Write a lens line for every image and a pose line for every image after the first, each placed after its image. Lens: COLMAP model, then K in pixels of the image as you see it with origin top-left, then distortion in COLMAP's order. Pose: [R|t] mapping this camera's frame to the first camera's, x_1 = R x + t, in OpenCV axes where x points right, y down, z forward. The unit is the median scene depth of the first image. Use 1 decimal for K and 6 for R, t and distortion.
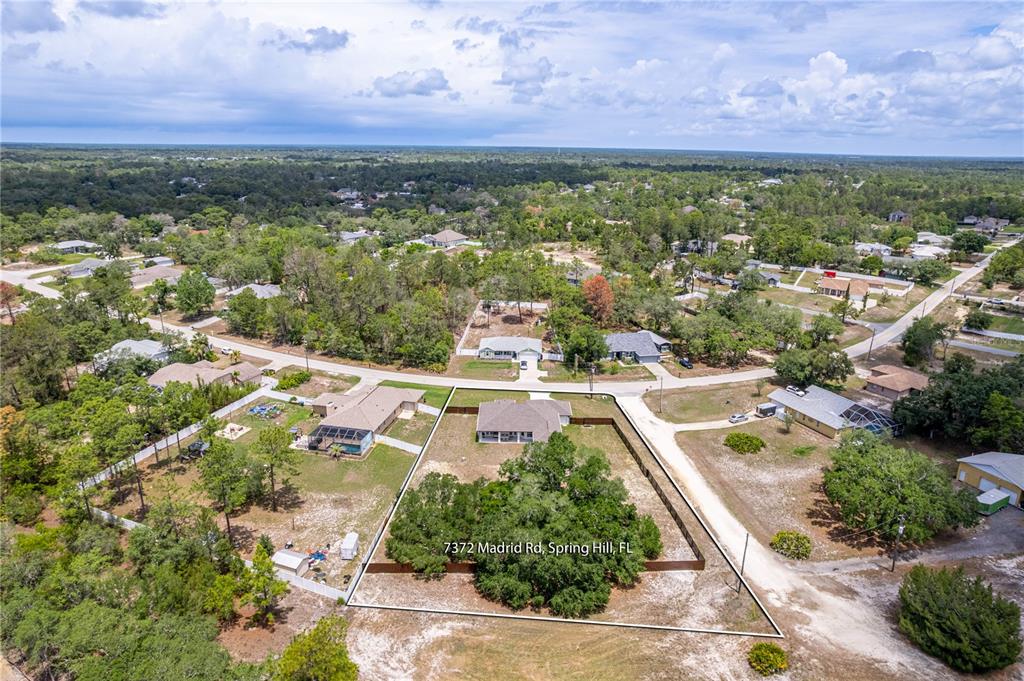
lens RADIAL K [[656.4, 0, 509.5], [0, 656.4, 339.7], [0, 0, 1]] dist [-0.079049, 0.071412]
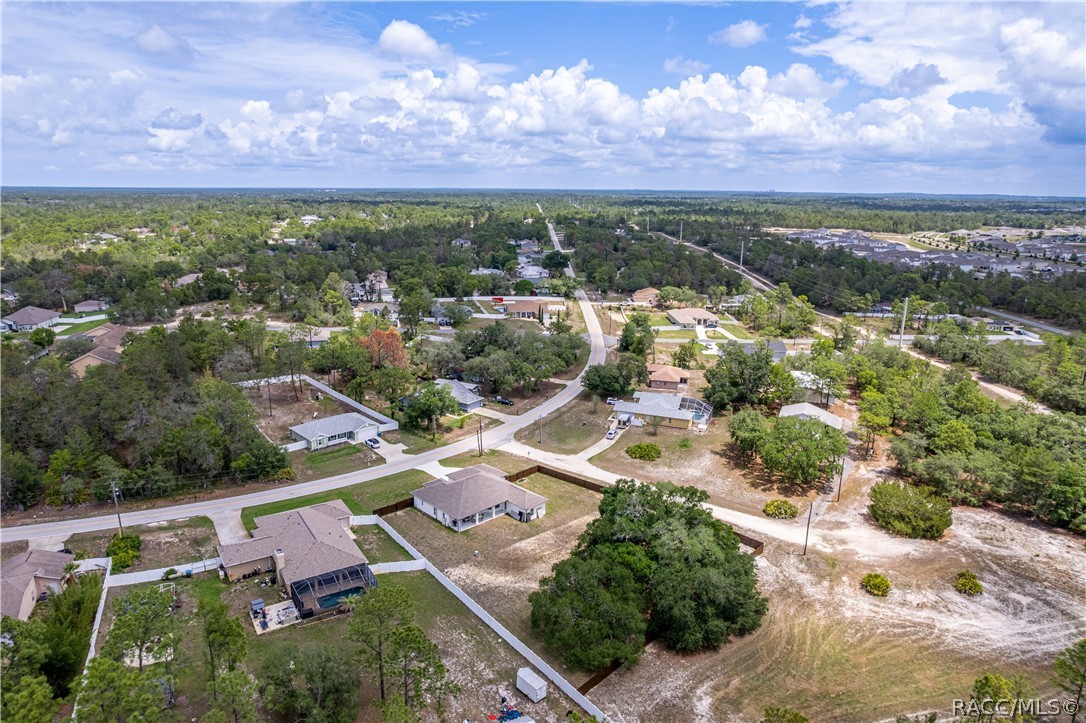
lens RADIAL K [[696.1, 0, 540.3], [0, 696.1, 360.7], [0, 0, 1]] dist [-0.079049, 0.071412]
pose [[0.713368, -0.178114, 0.677777, -0.623689], [0.201825, 0.978401, 0.044692, -0.095104], [-0.671098, 0.104911, 0.733908, 0.268066]]
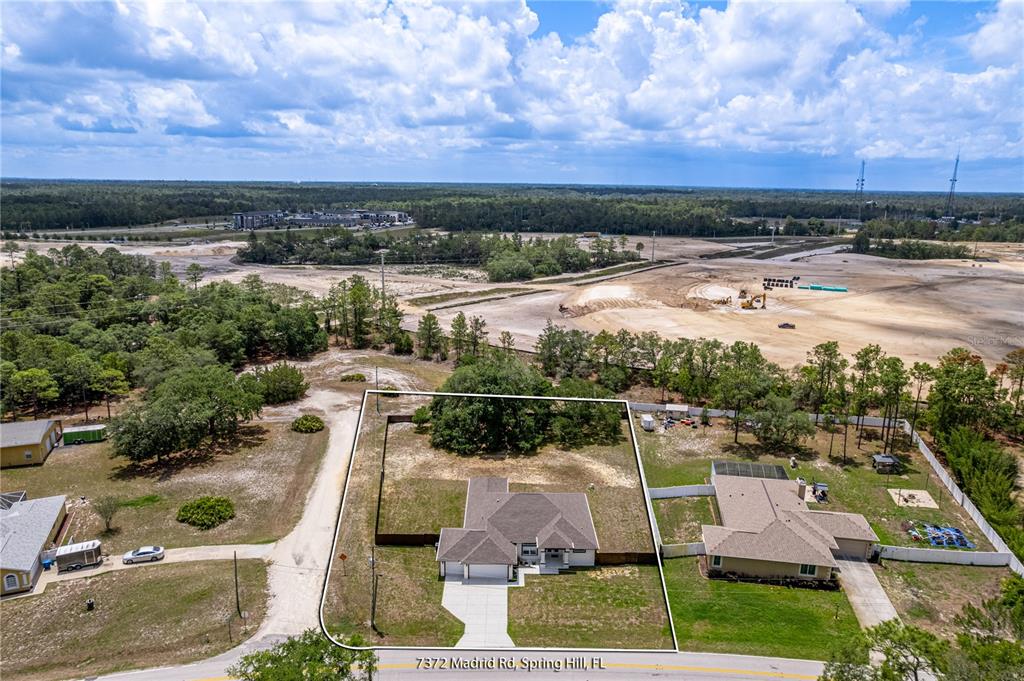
lens RADIAL K [[656.4, 0, 509.5], [0, 656.4, 339.7], [0, 0, 1]] dist [-0.079049, 0.071412]
pose [[-0.999536, -0.023501, -0.019382, 0.058637], [-0.030093, 0.860597, 0.508397, -0.422372], [0.004732, 0.508744, -0.860905, 1.734338]]
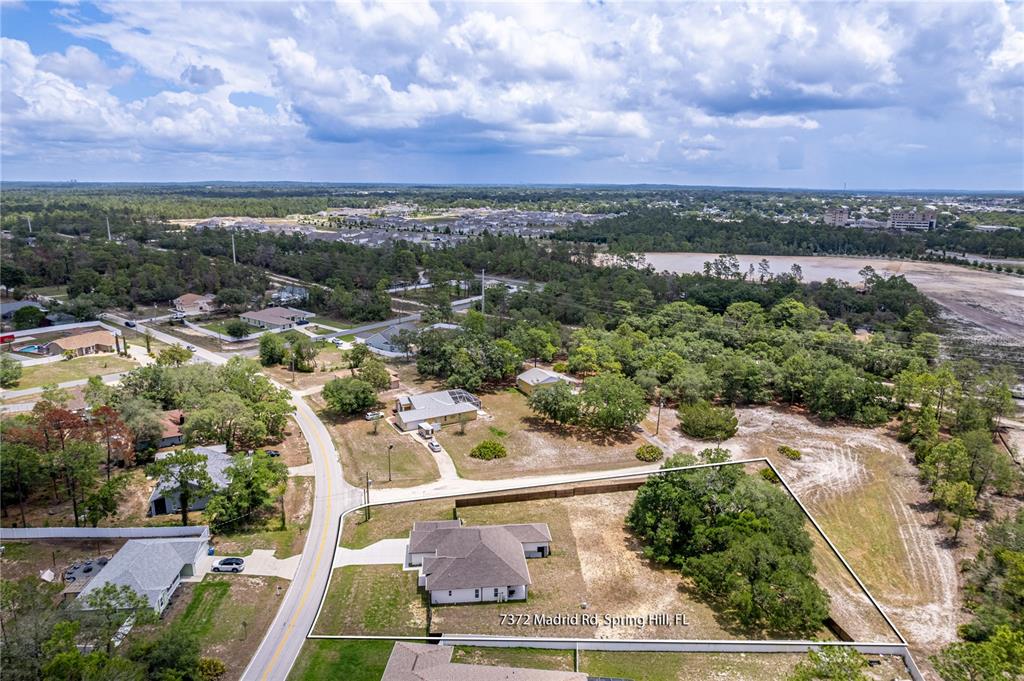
lens RADIAL K [[656.2, 0, 512.0], [0, 656.2, 340.5], [0, 0, 1]] dist [-0.079052, 0.079707]
pose [[-0.115086, -0.249245, 0.961578, -0.748118], [0.275277, 0.922096, 0.271957, -0.342859], [-0.954452, 0.295999, -0.037509, 1.090851]]
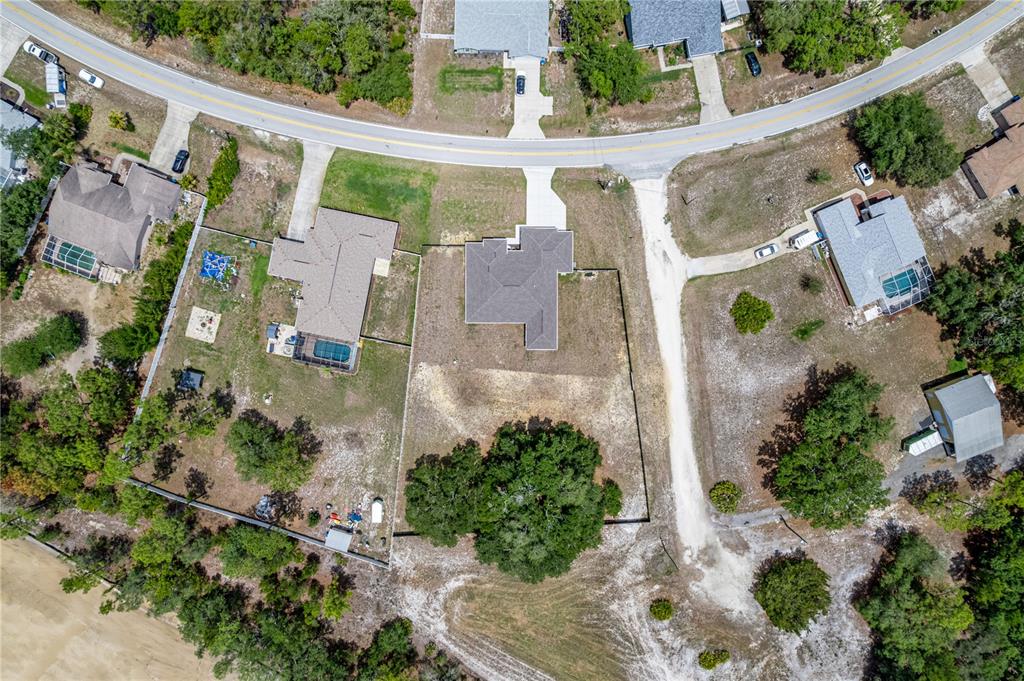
lens RADIAL K [[656.4, 0, 509.5], [0, 656.4, 339.7], [0, 0, 1]] dist [-0.079049, 0.071412]
pose [[0.999994, -0.003459, 0.000300, 0.013150], [0.000630, 0.265841, 0.964017, -0.845025], [-0.003414, -0.964011, 0.265842, 0.822645]]
